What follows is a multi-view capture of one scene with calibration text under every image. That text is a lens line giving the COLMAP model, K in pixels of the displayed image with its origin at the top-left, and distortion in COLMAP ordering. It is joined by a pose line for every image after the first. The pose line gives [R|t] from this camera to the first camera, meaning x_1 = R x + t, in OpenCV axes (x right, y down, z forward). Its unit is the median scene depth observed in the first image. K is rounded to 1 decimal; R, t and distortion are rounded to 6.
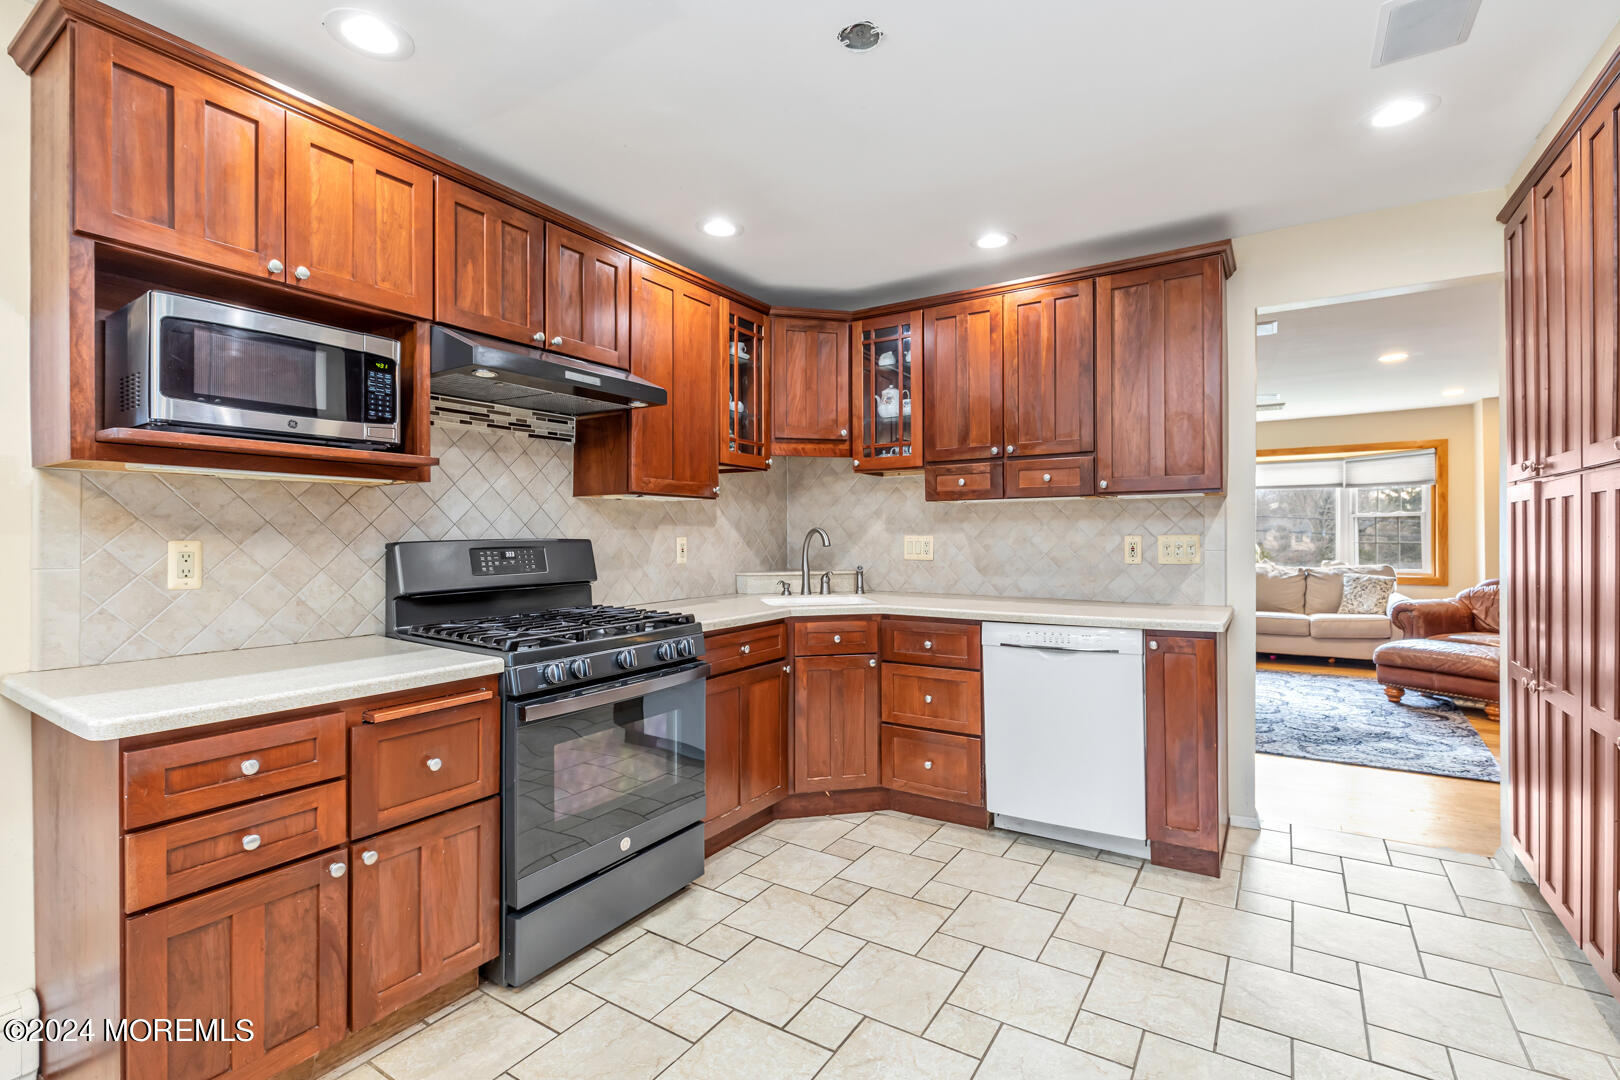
lens RADIAL K [[733.2, 0, 815.3], [0, 733.2, 535.3], [0, 0, 1]] dist [-0.004087, -0.000585]
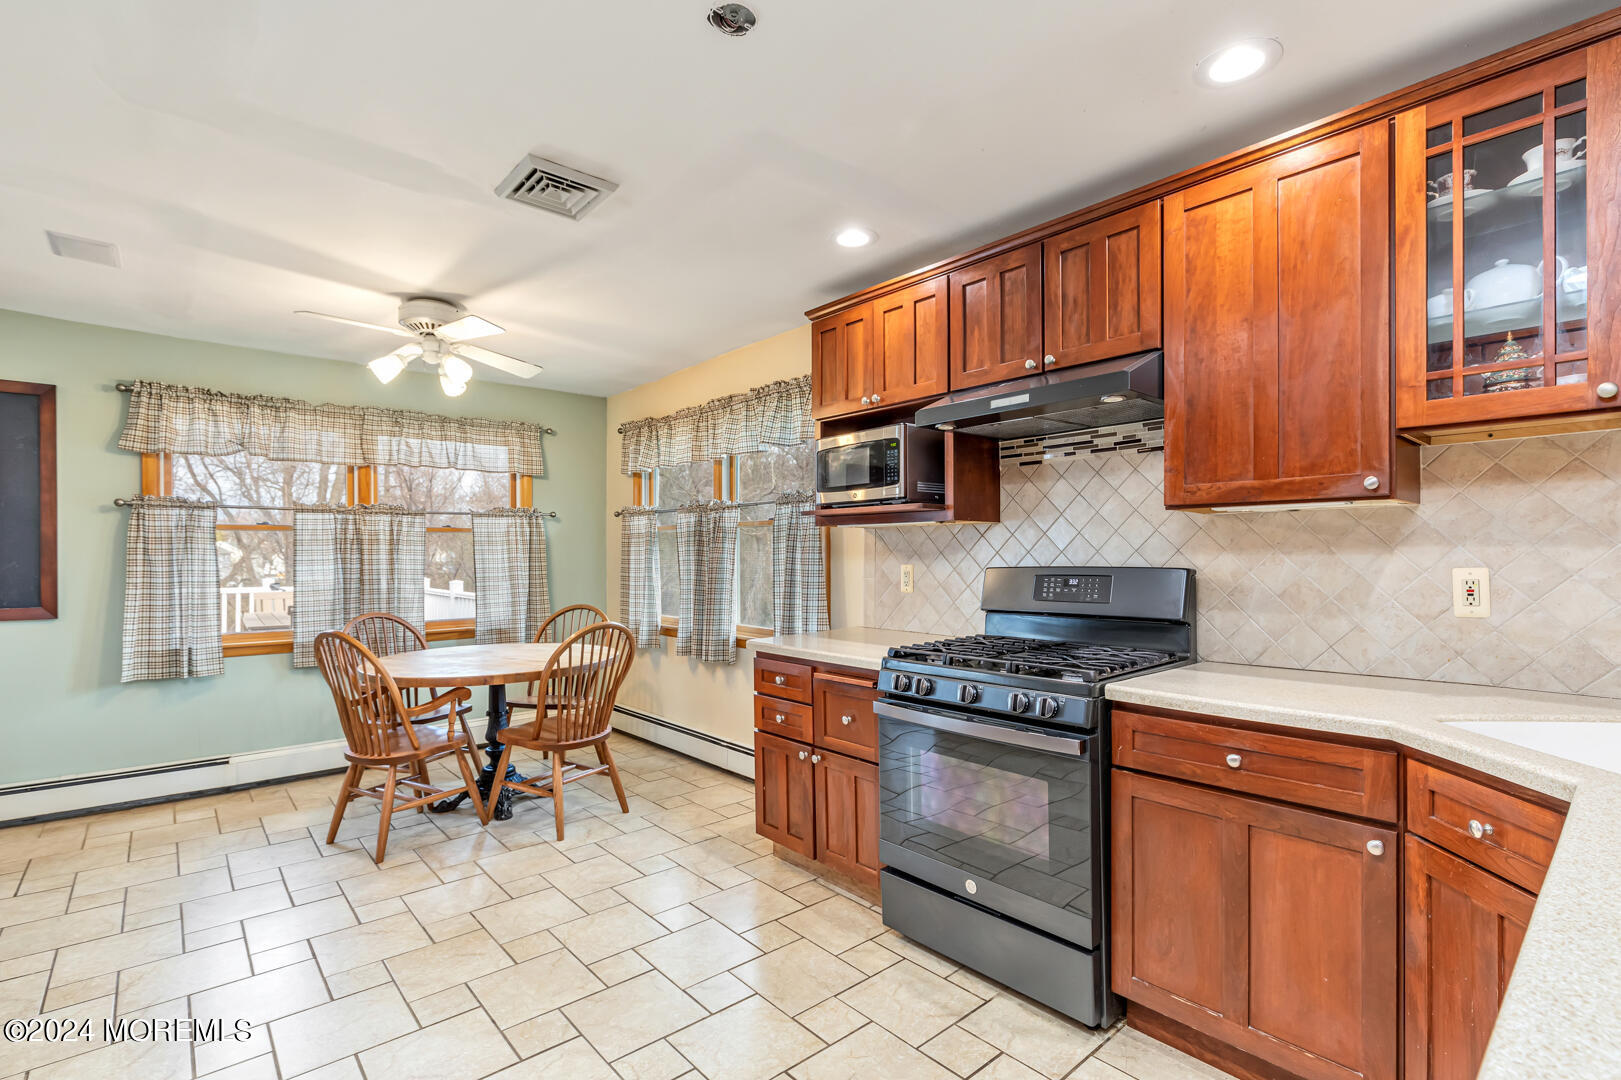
lens RADIAL K [[742.9, 0, 811.9], [0, 742.9, 558.5], [0, 0, 1]] dist [-0.001987, 0.000557]
pose [[-0.280780, 0.005665, -0.959755, 0.579704], [0.002635, 0.999983, 0.005132, -0.010539], [0.959768, -0.001088, -0.280791, 0.852727]]
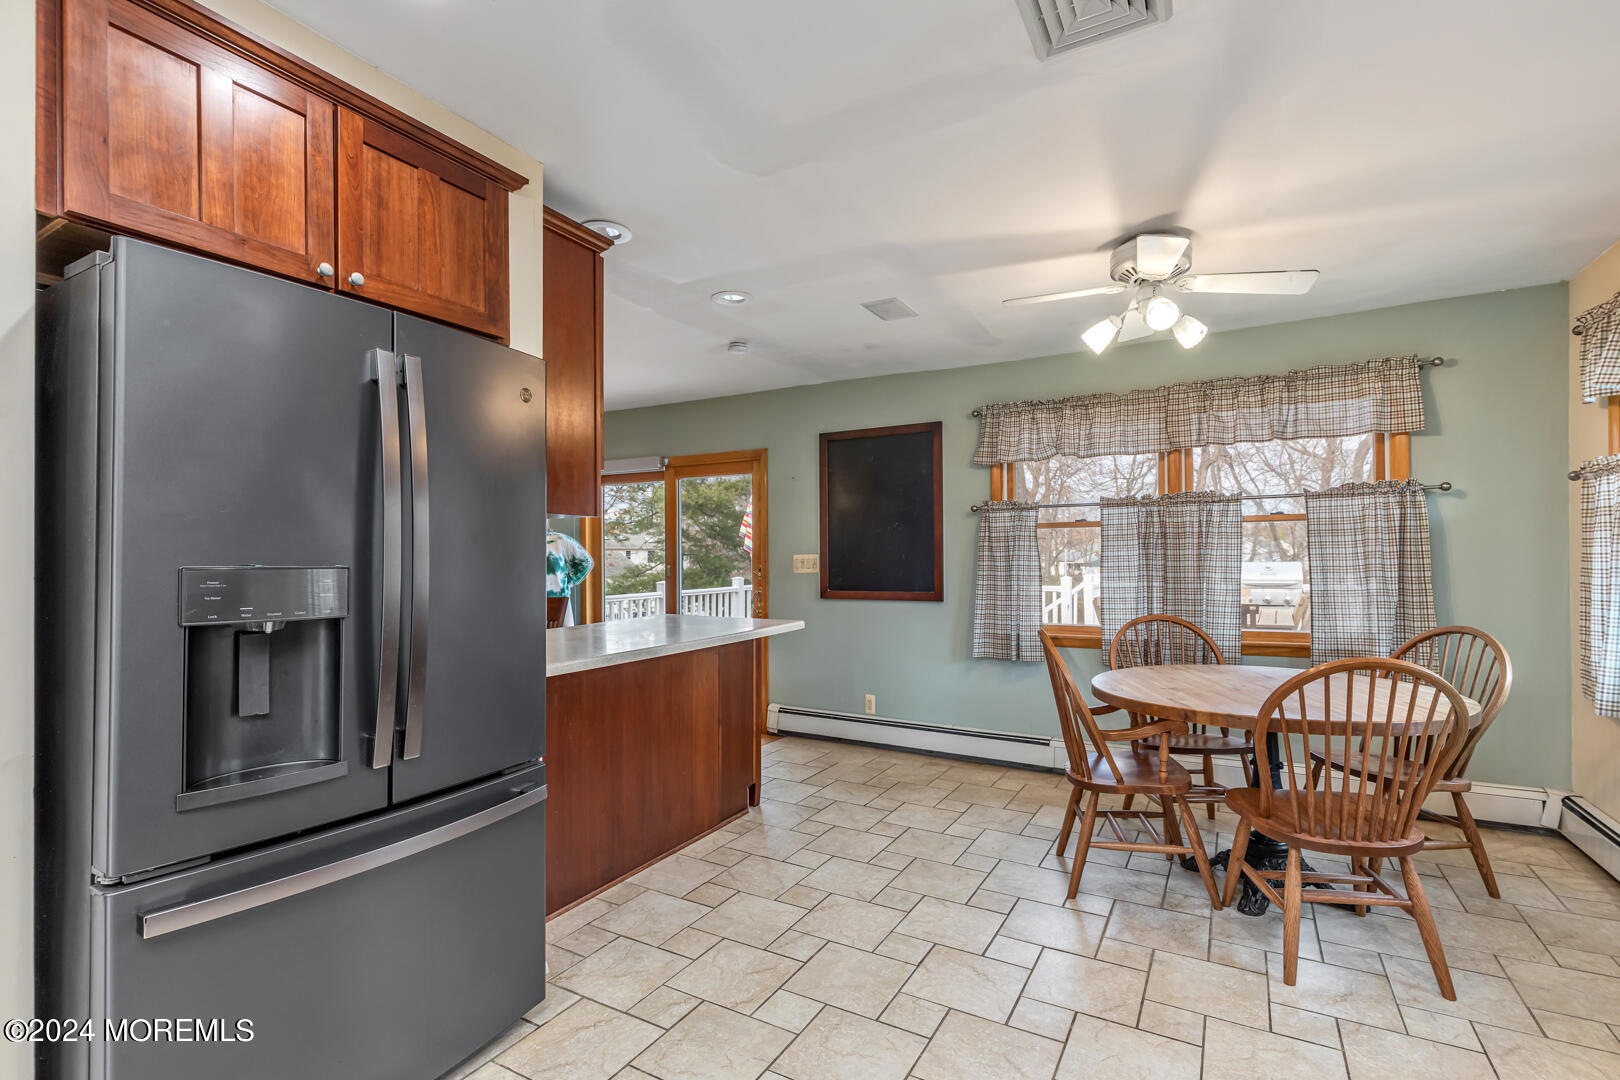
lens RADIAL K [[744.7, 0, 812.0], [0, 744.7, 555.1], [0, 0, 1]] dist [-0.000234, -0.000145]
pose [[-0.998830, 0.008185, -0.047657, 0.092800], [0.008313, 0.999962, -0.002490, -0.005315], [0.047634, -0.002883, -0.998861, 0.886642]]
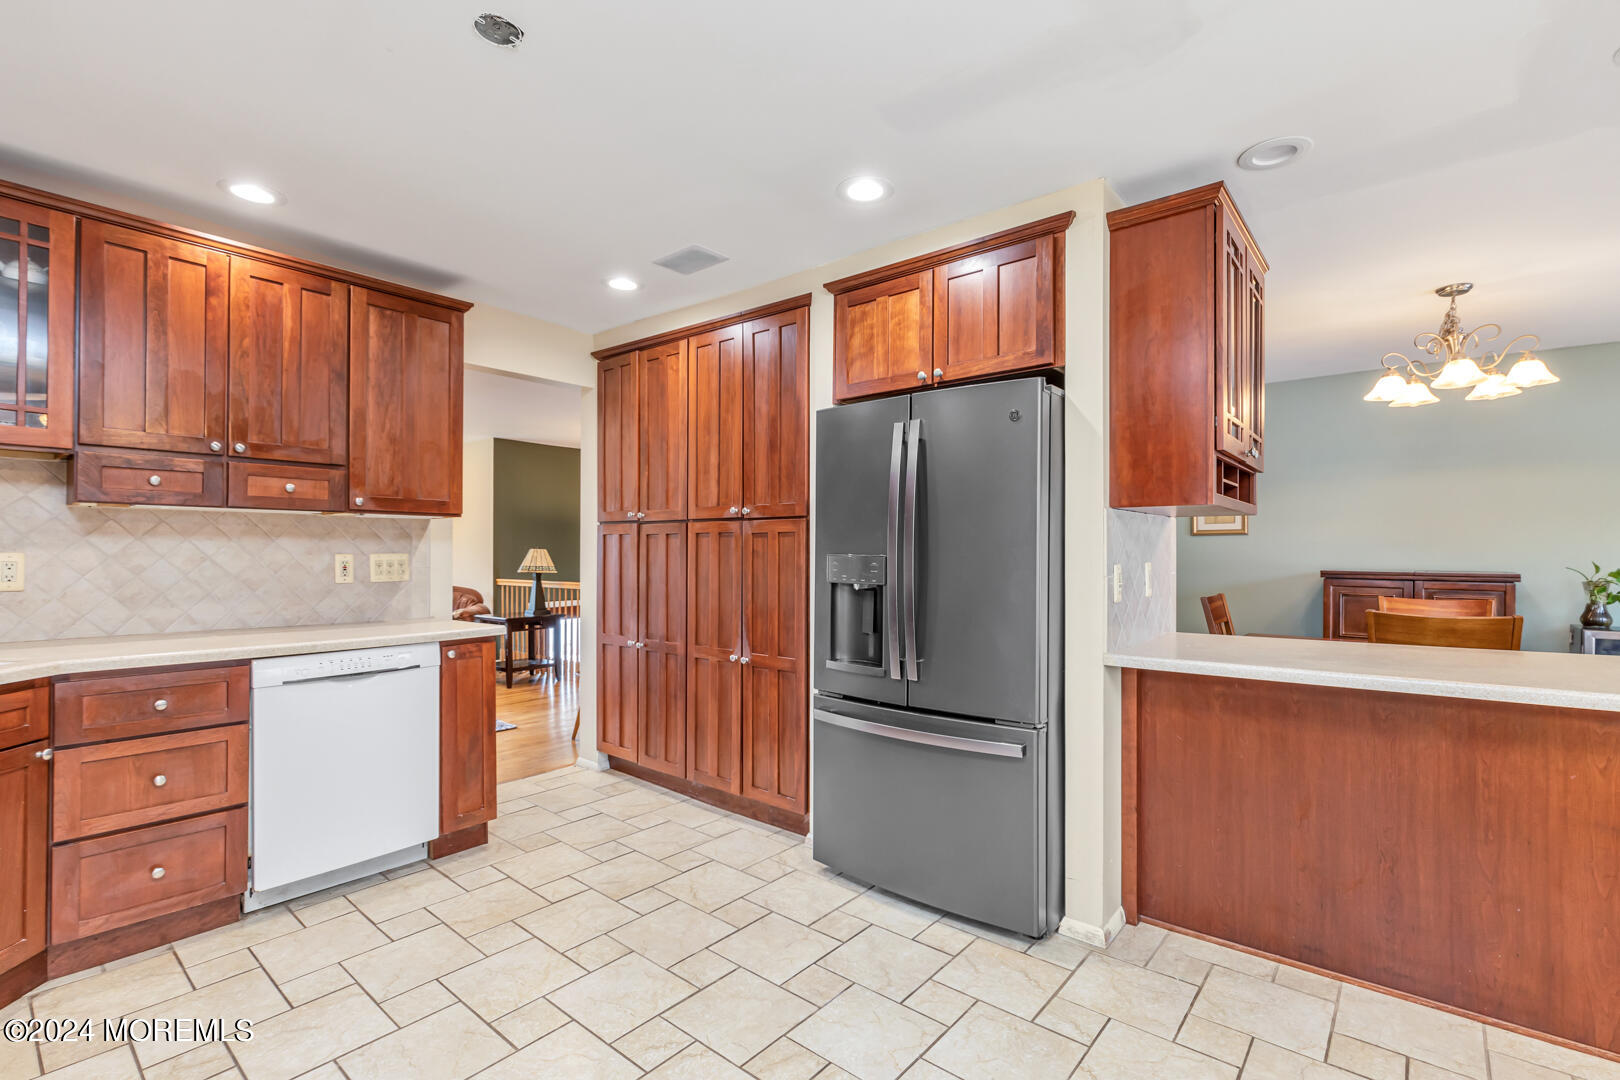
lens RADIAL K [[732.3, 0, 812.3], [0, 732.3, 545.2], [0, 0, 1]] dist [-0.009681, -0.000608]
pose [[0.125664, 0.015994, 0.991944, -0.515950], [-0.004669, 0.999868, -0.015530, 0.000739], [-0.992062, -0.002680, 0.125722, 0.300184]]
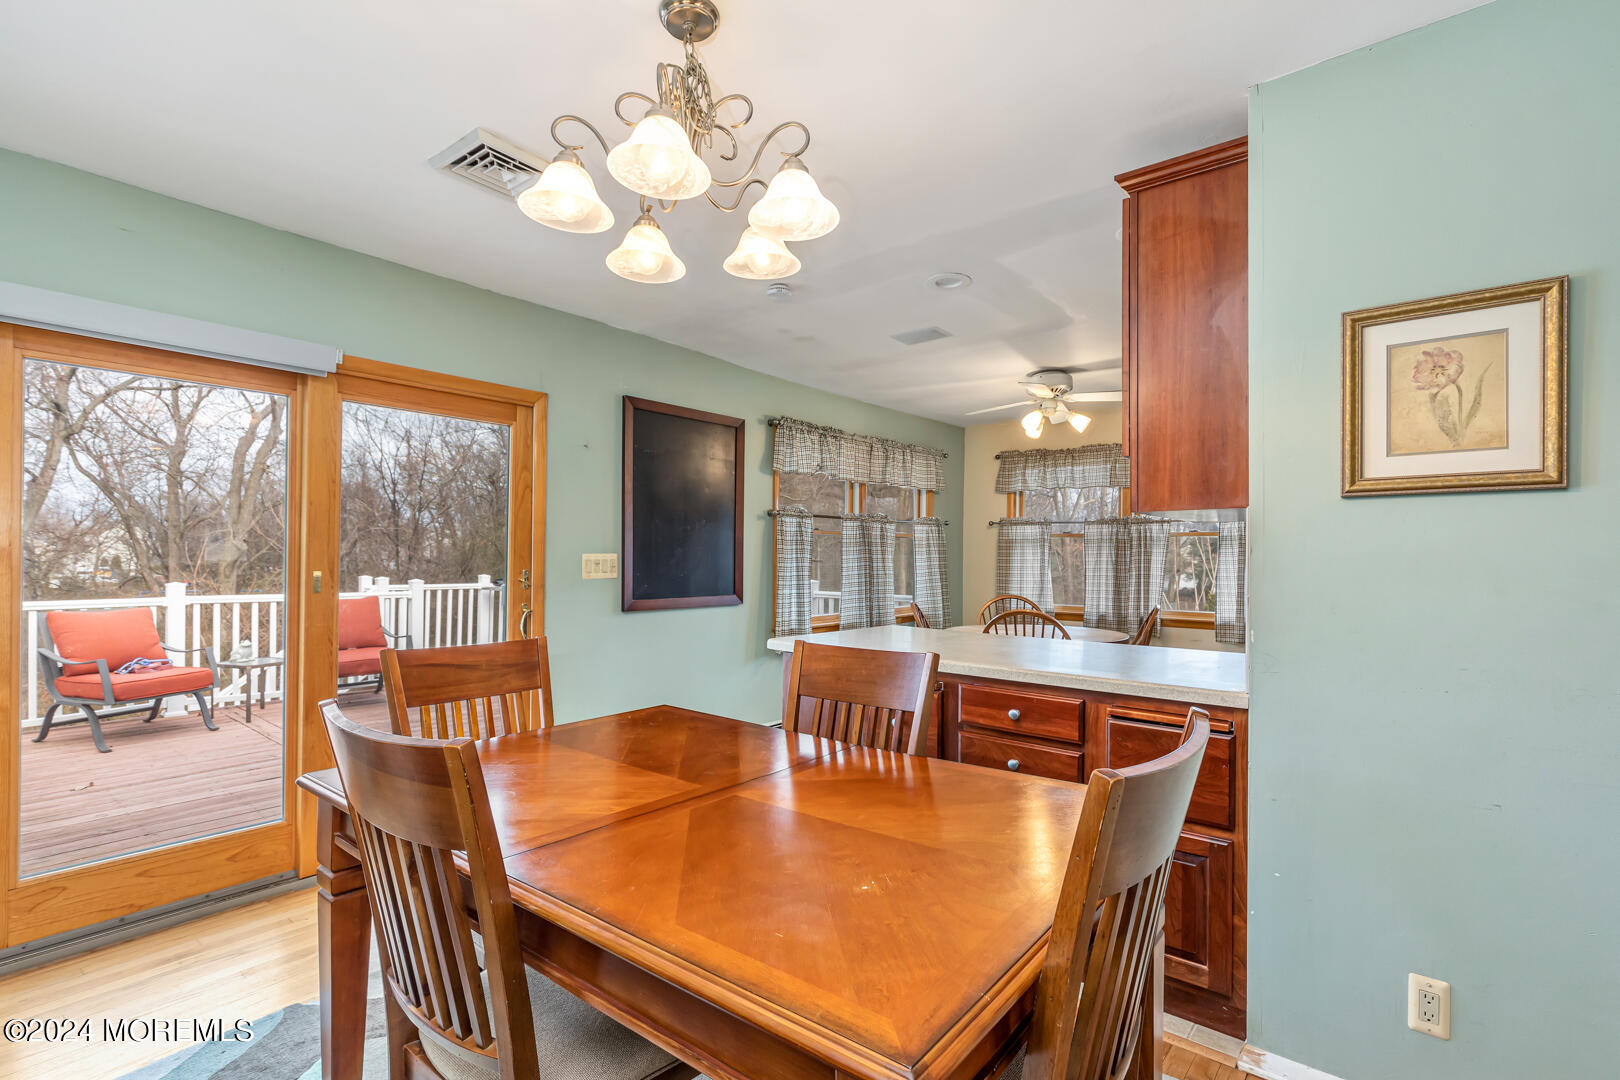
lens RADIAL K [[759.7, 0, 812.4], [0, 759.7, 556.5], [0, 0, 1]] dist [0.021462, -0.000046]
pose [[-0.117078, 0.000268, -0.993123, 1.339562], [-0.005910, 0.999982, 0.000966, -0.009308], [0.993105, 0.005982, -0.117074, -0.396025]]
